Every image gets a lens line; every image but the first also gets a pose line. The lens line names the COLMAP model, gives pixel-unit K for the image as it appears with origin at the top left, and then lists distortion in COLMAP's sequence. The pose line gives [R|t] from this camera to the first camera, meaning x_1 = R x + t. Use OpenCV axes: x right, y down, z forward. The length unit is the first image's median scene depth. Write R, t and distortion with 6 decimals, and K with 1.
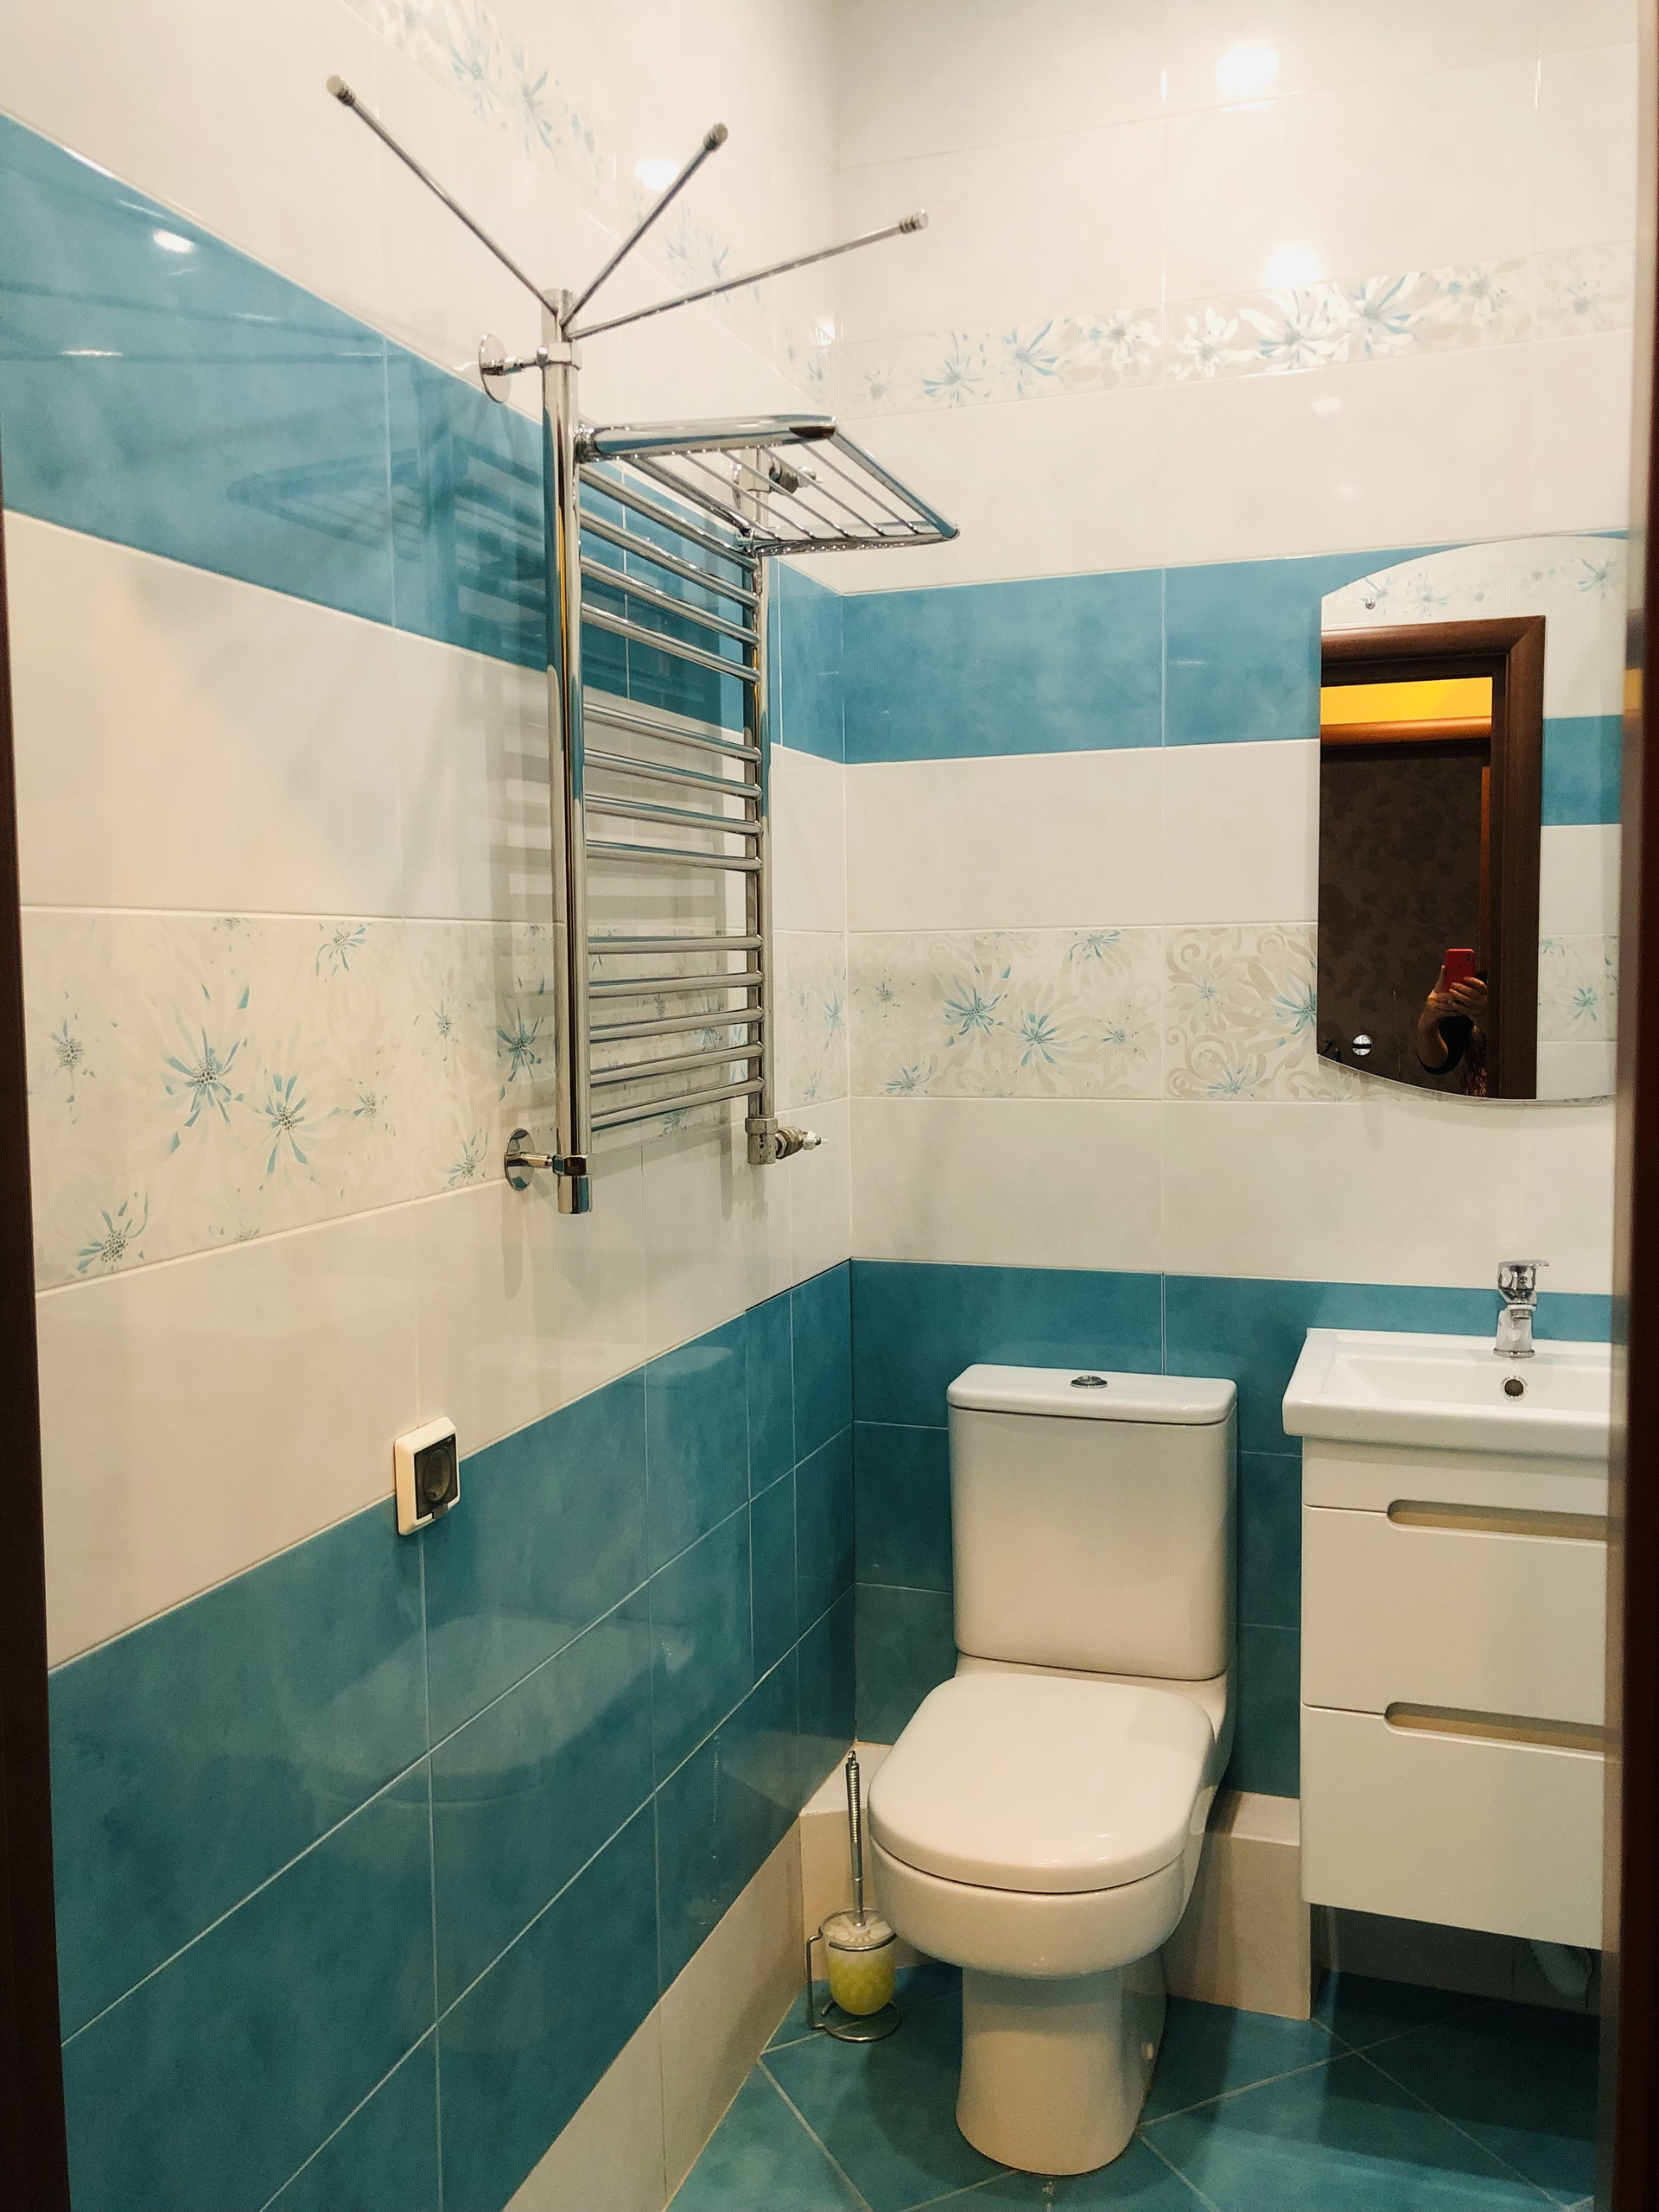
lens RADIAL K [[1790.2, 0, 829.5], [0, 1790.2, 1106.0], [0, 0, 1]] dist [-0.002444, -0.001726]
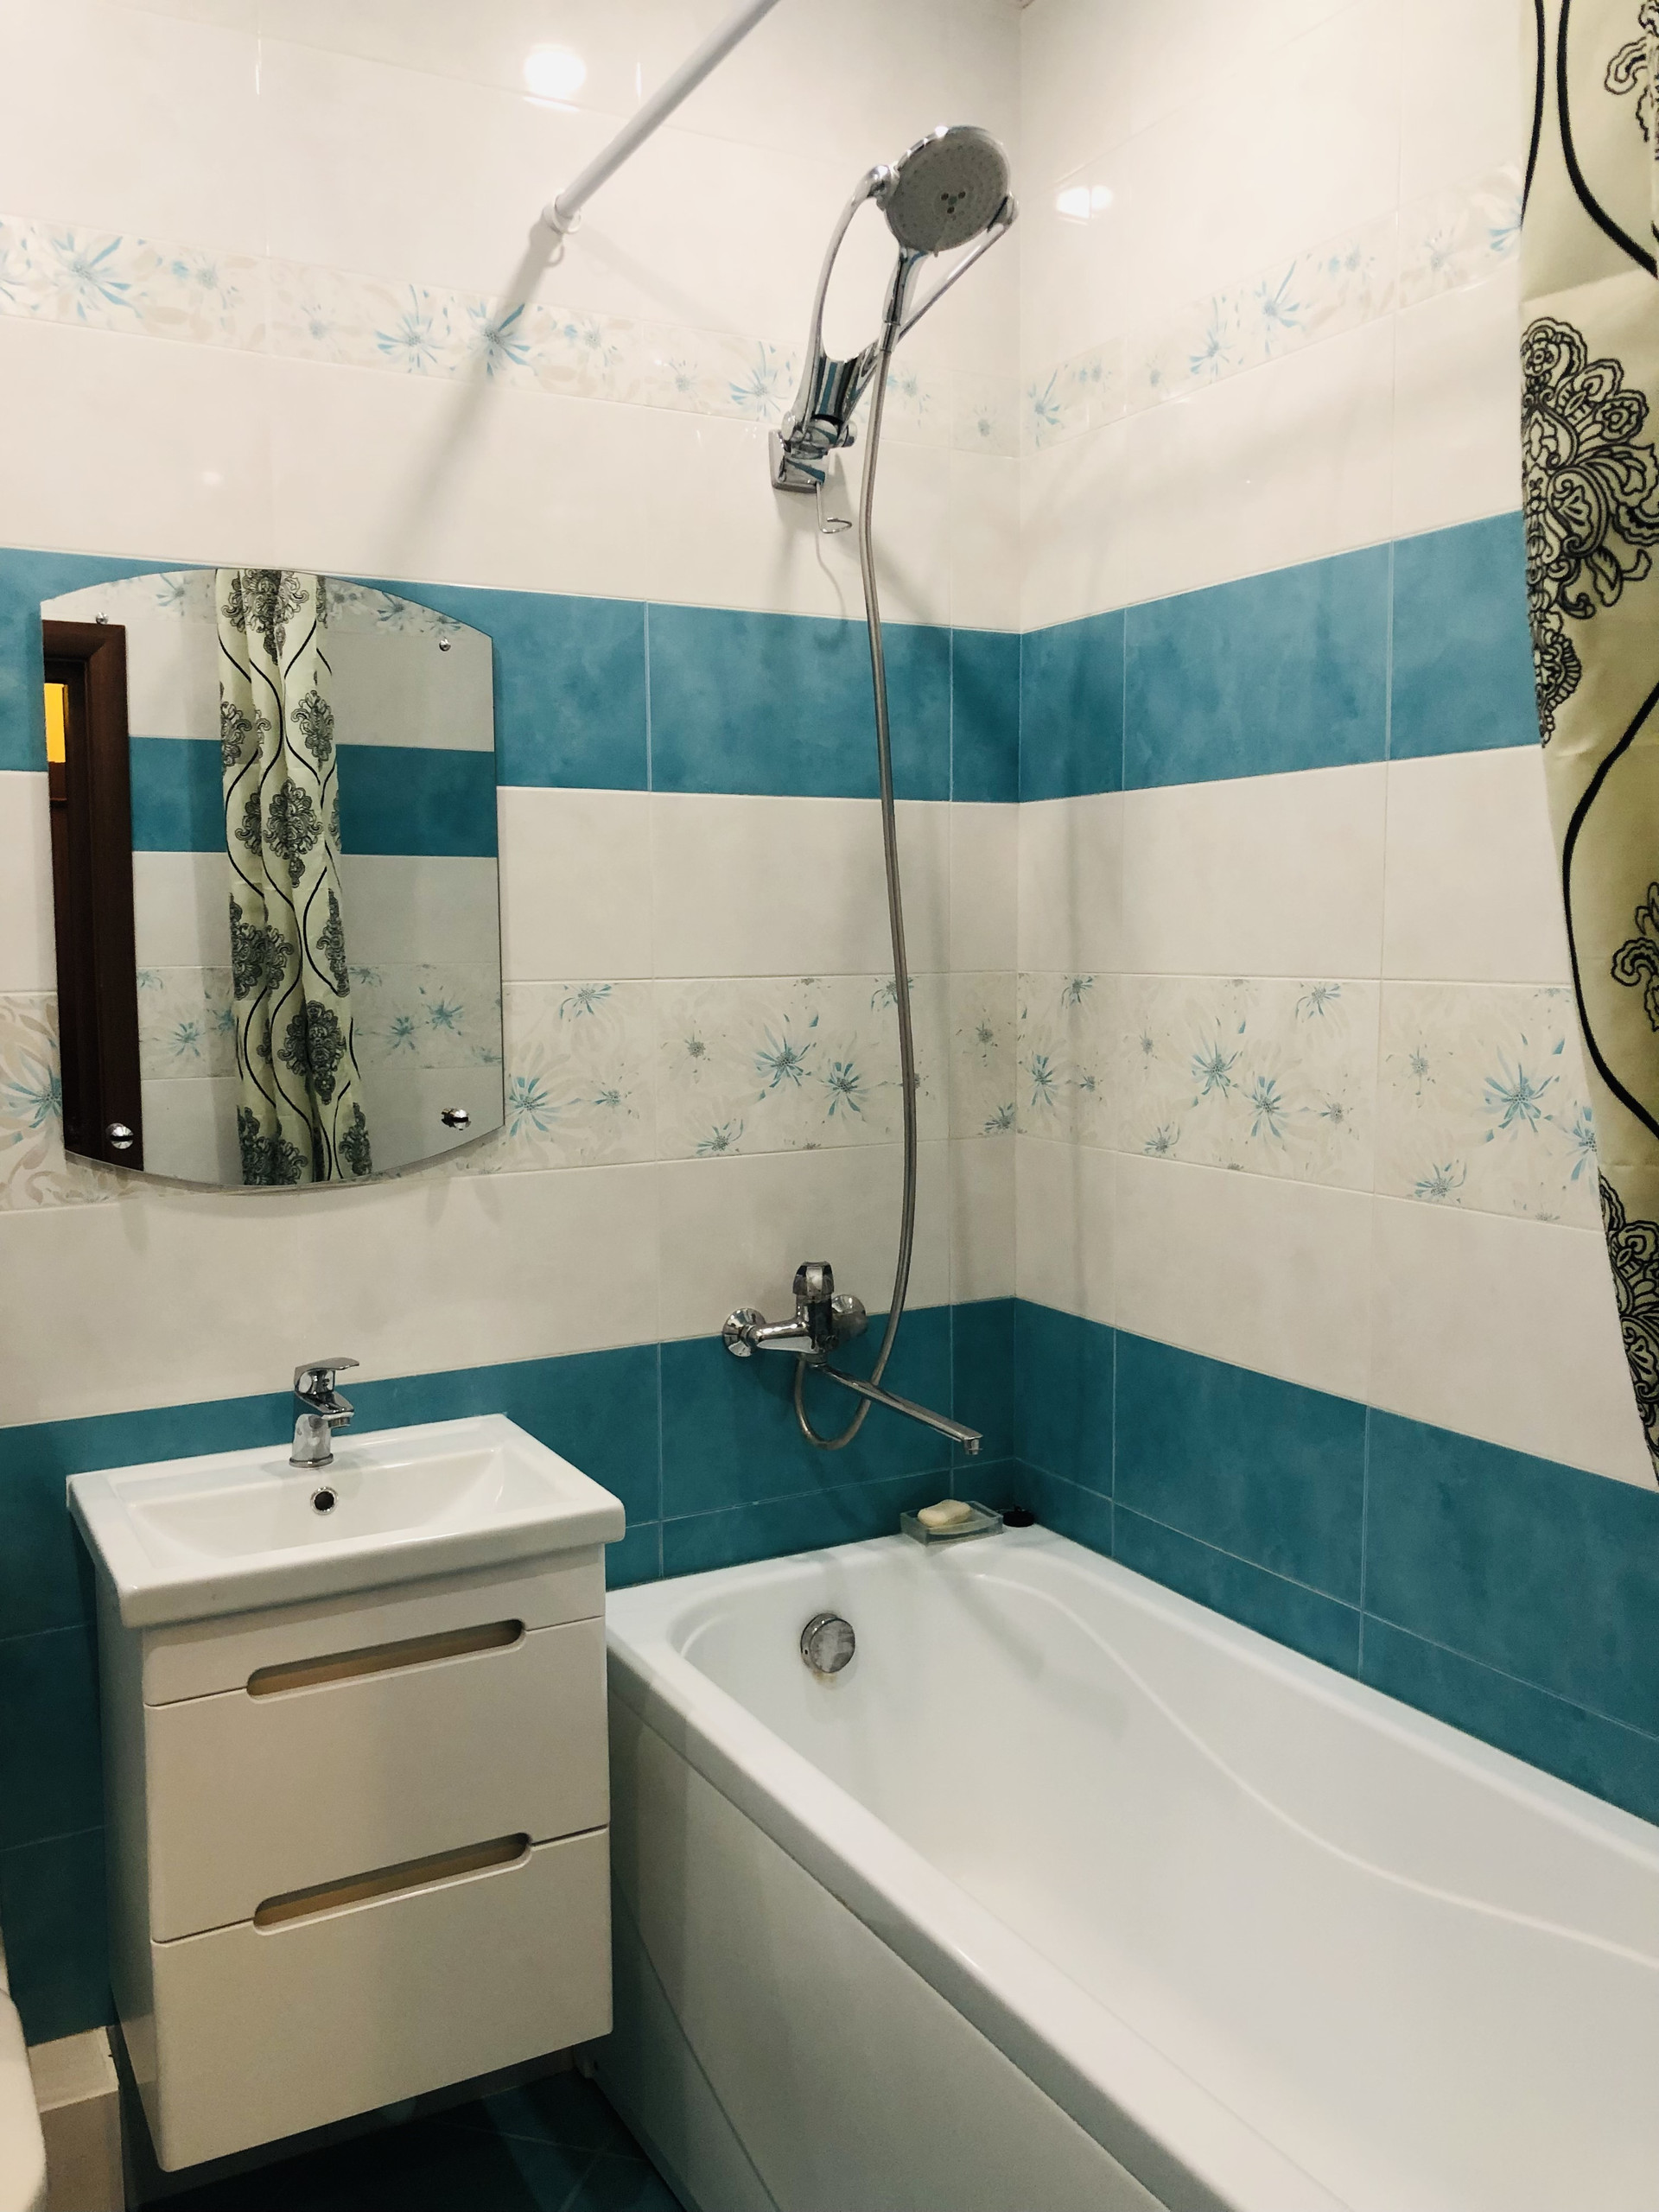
lens RADIAL K [[1790.2, 0, 829.5], [0, 1790.2, 1106.0], [0, 0, 1]] dist [-0.002444, -0.001726]
pose [[0.660410, -0.060863, 0.748435, -0.118303], [0.053828, 0.997983, 0.033660, -0.060113], [-0.748974, 0.018057, 0.662353, 0.186365]]
